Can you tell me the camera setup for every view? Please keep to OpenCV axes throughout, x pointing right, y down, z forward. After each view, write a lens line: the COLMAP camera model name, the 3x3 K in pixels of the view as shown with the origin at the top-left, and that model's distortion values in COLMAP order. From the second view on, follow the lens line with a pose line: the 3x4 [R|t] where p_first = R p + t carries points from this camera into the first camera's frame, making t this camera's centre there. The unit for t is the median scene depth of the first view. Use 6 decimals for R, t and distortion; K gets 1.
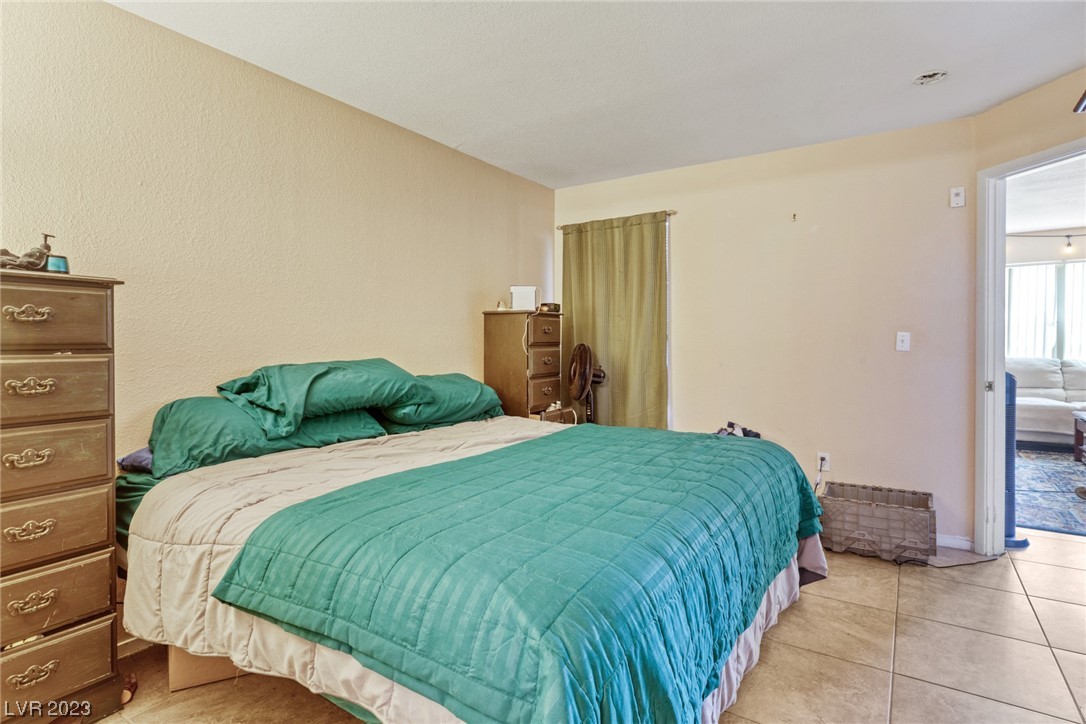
lens RADIAL K [[561.8, 0, 543.4], [0, 561.8, 346.0], [0, 0, 1]] dist [0.000820, 0.000329]
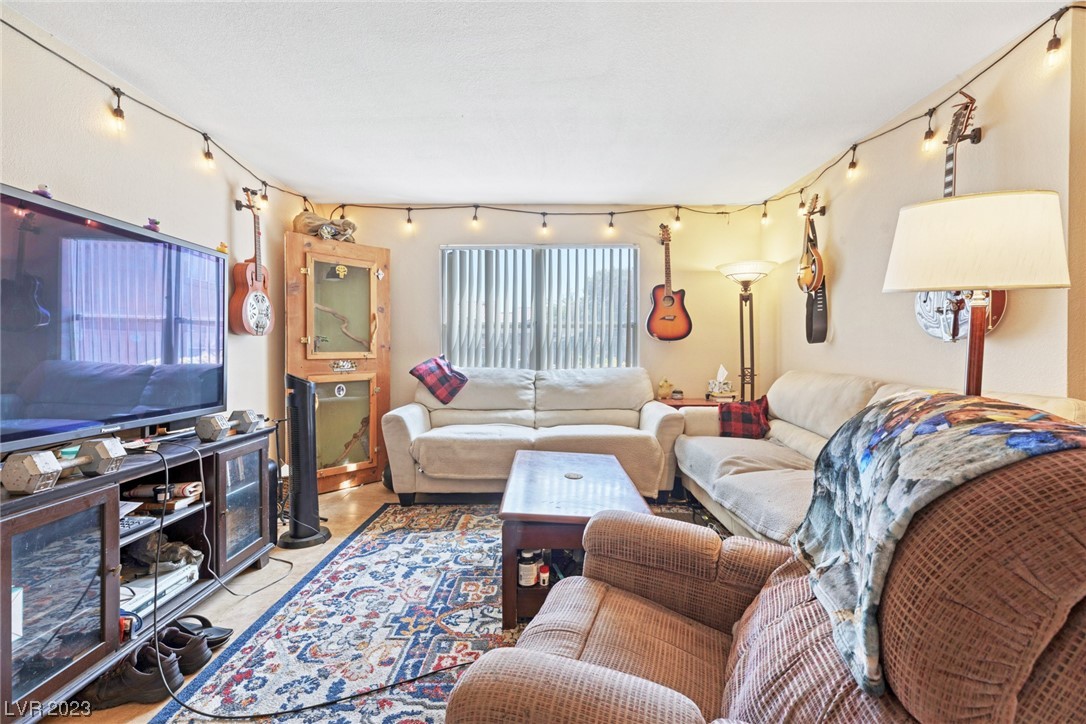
lens RADIAL K [[487.7, 0, 548.6], [0, 487.7, 357.1], [0, 0, 1]] dist [0.000405, 0.000078]
pose [[0.832535, -0.001937, 0.553969, 0.571055], [0.000515, 0.999996, 0.002722, 0.003490], [-0.553973, -0.001980, 0.832533, 0.436040]]
